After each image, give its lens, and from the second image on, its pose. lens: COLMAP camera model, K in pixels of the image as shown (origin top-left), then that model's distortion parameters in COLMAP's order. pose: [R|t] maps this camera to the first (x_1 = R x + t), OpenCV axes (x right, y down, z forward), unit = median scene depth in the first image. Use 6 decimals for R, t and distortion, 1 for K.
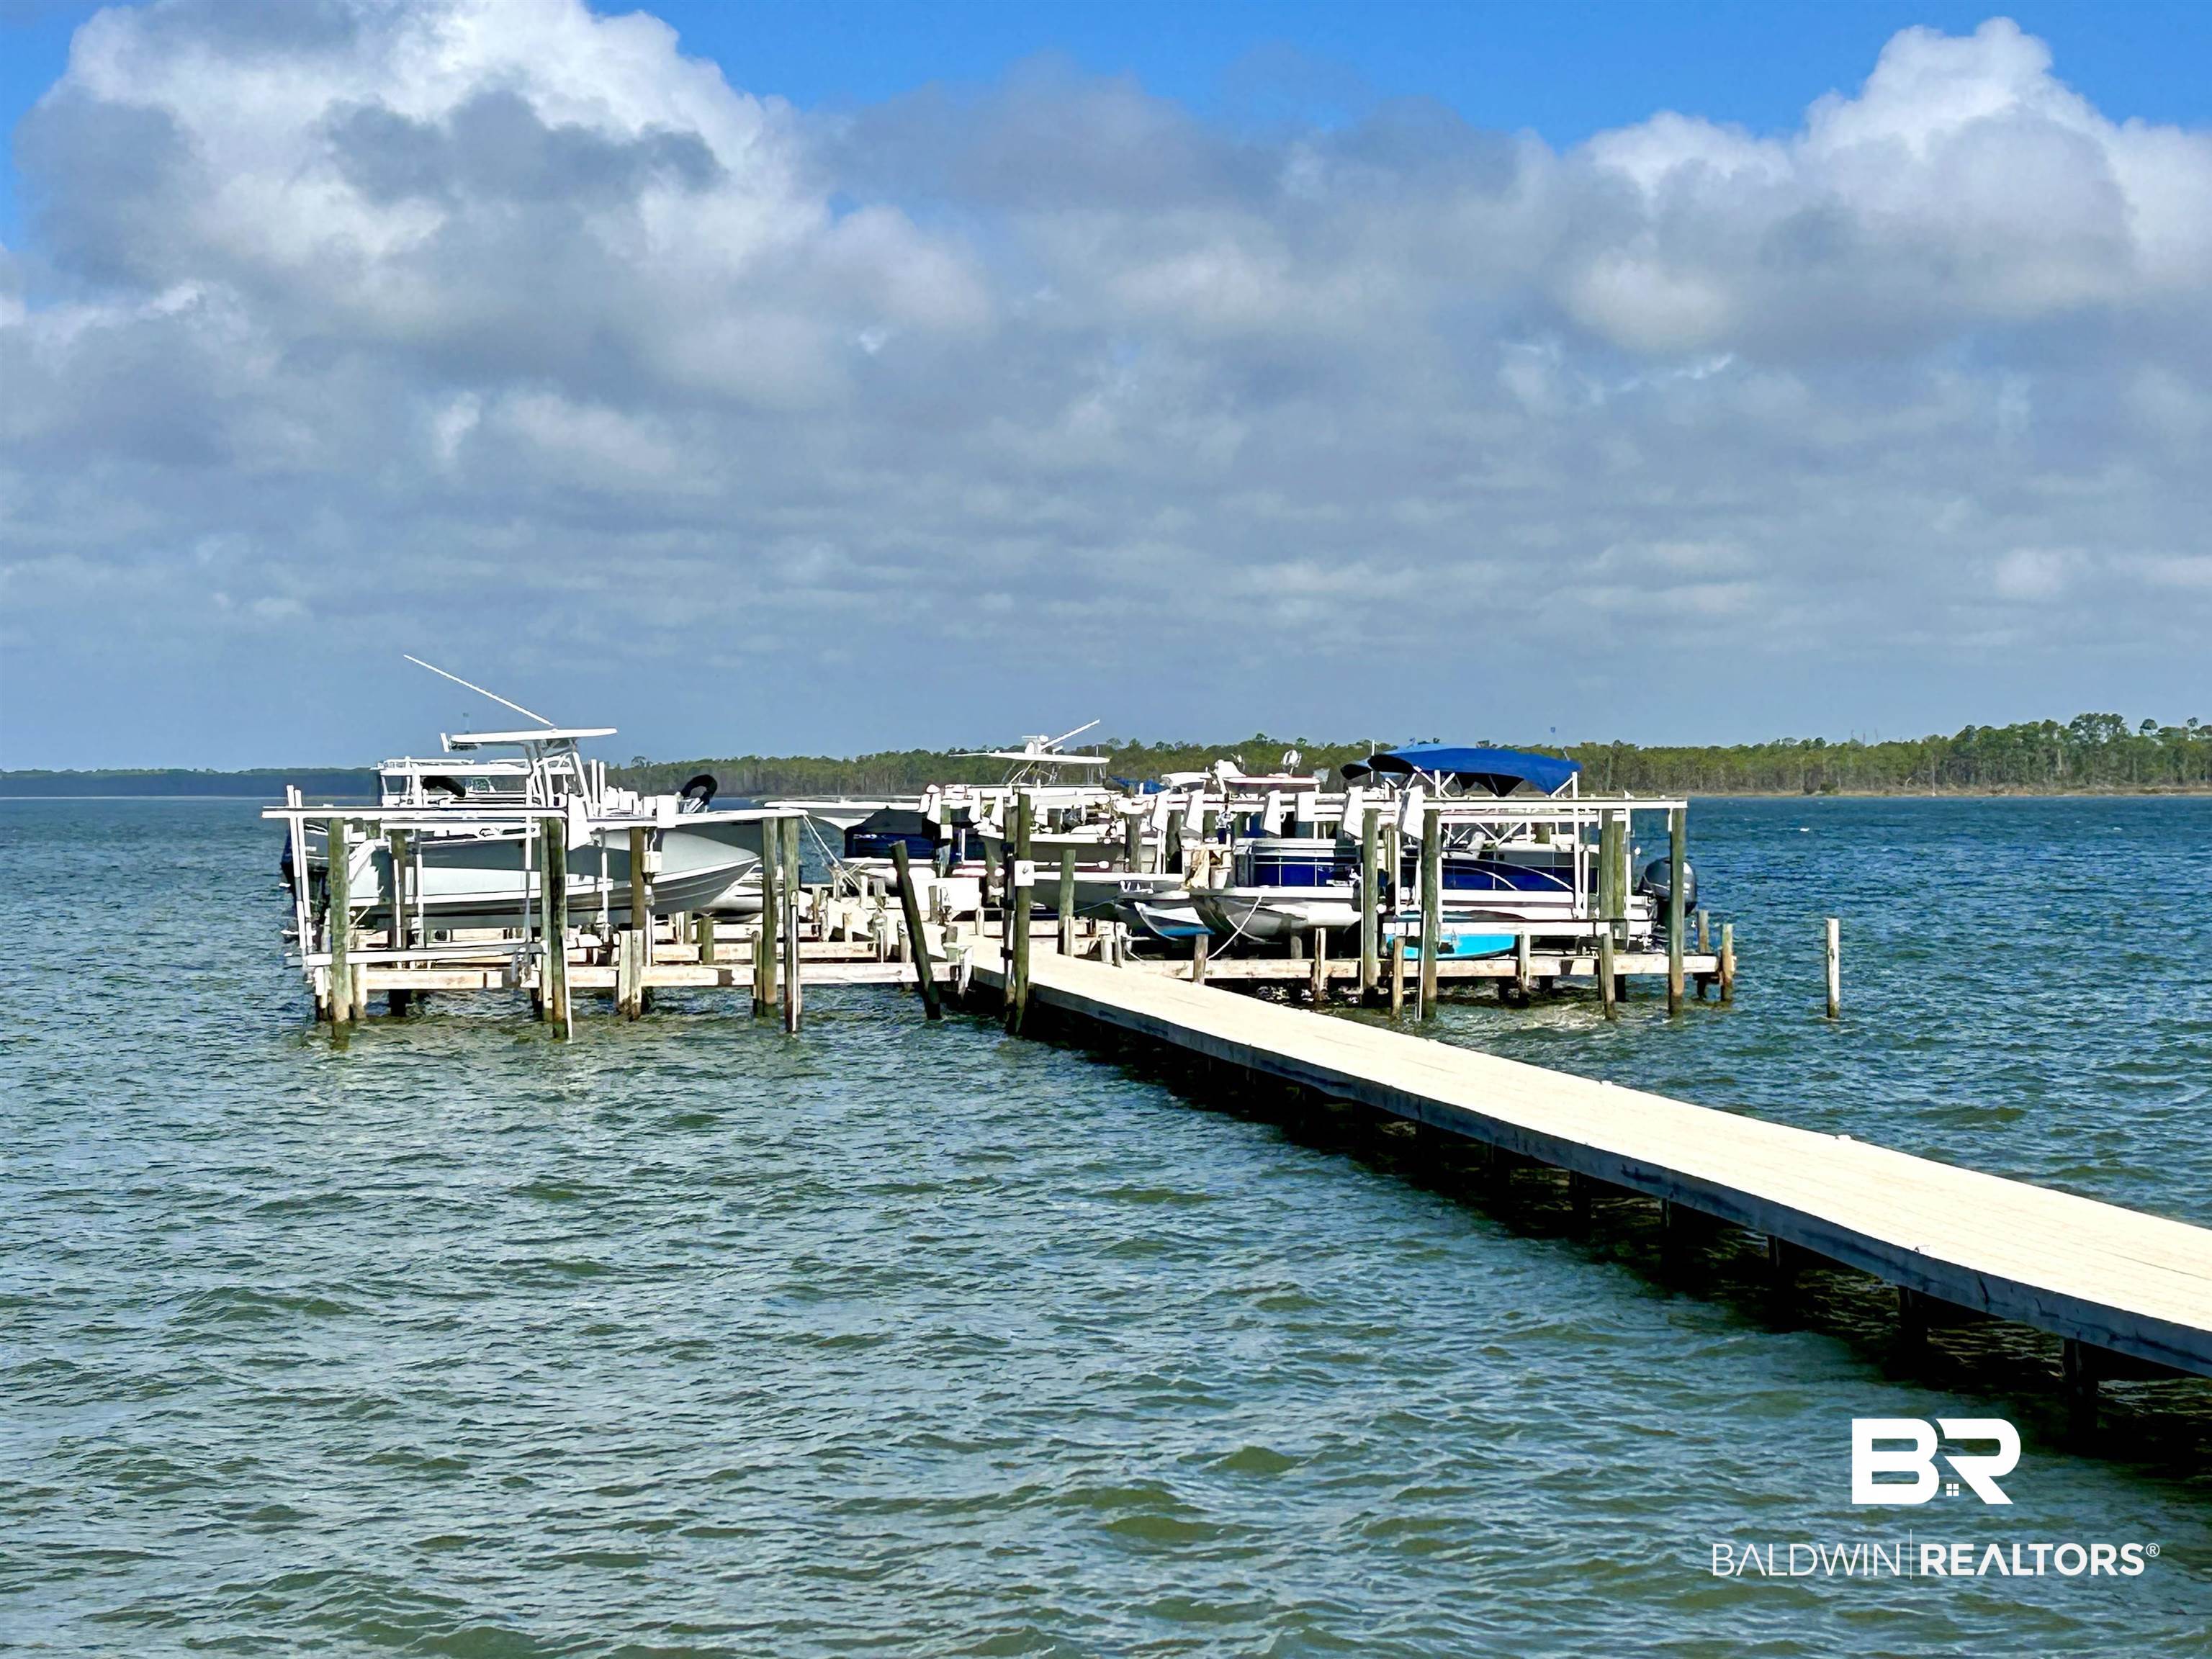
lens RADIAL K [[4681.5, 0, 1106.0], [0, 4681.5, 829.5], [0, 0, 1]] dist [0.027201, -0.001621]
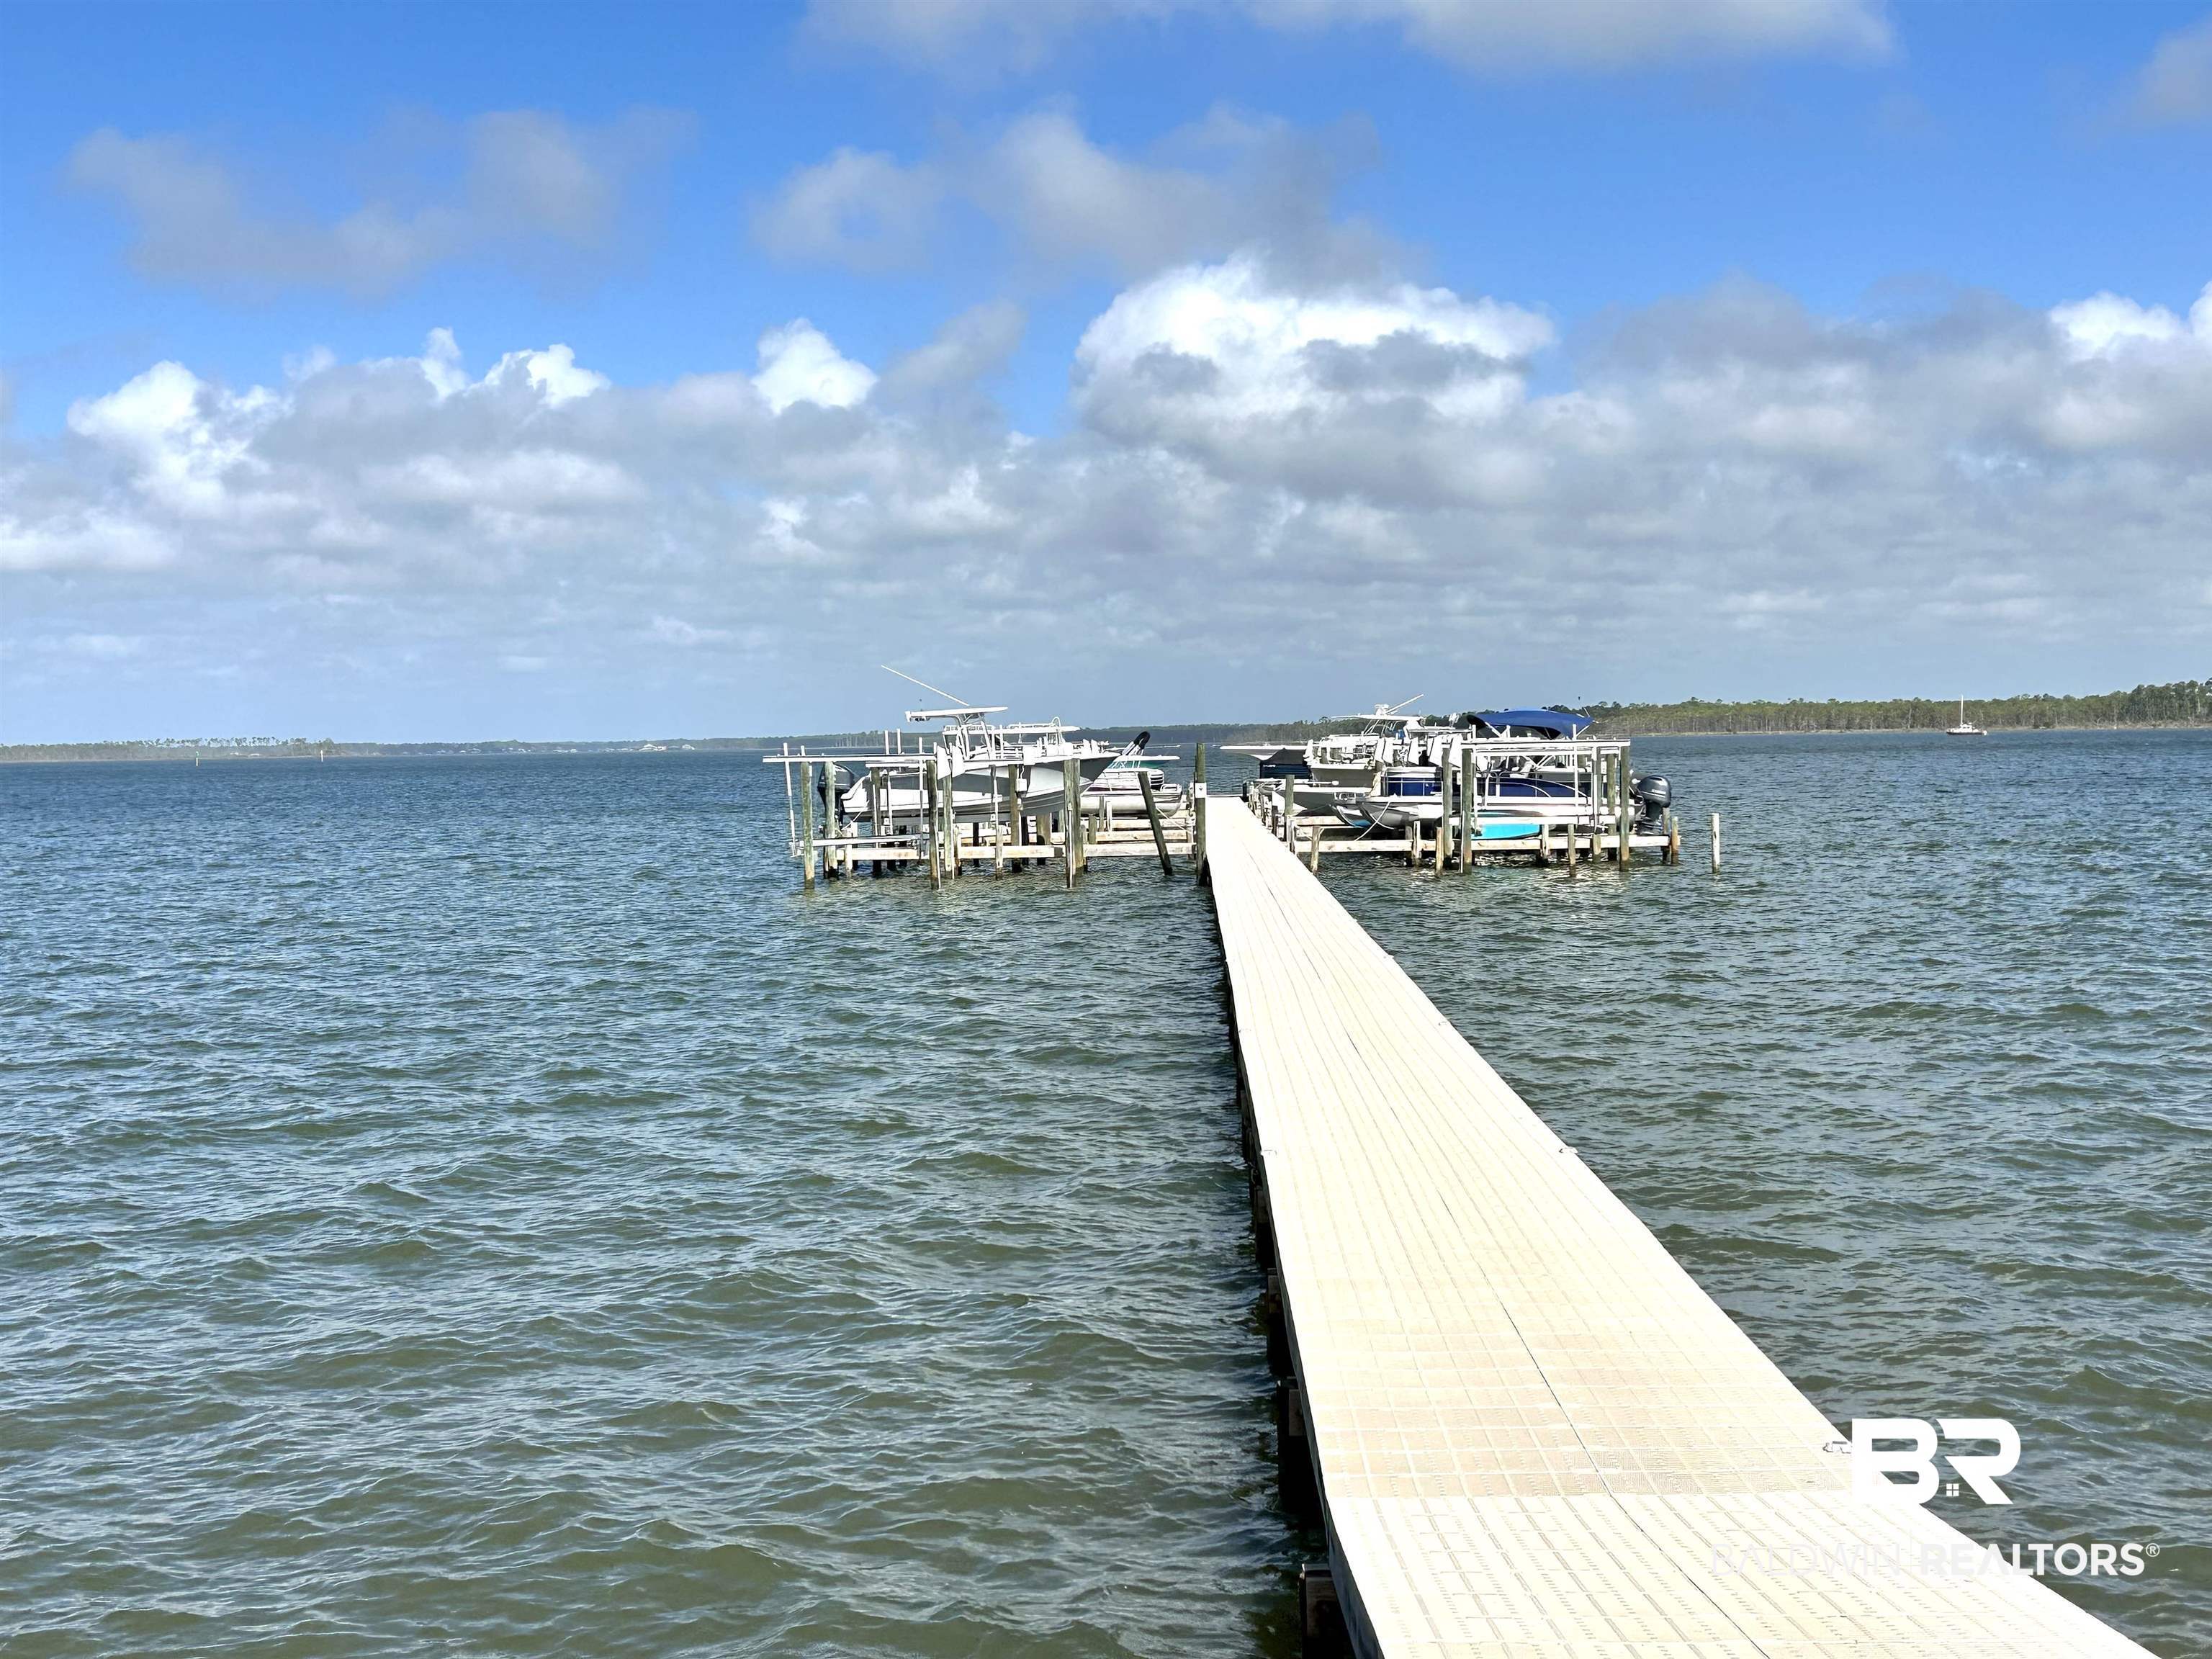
lens RADIAL K [[2719.9, 0, 1106.0], [0, 2719.9, 829.5], [0, 0, 1]] dist [-0.008840, -0.009984]
pose [[0.970433, -0.005206, -0.241316, 0.167149], [0.011716, 0.999605, 0.025554, -0.001725], [0.241087, -0.027626, 0.970110, 0.037715]]
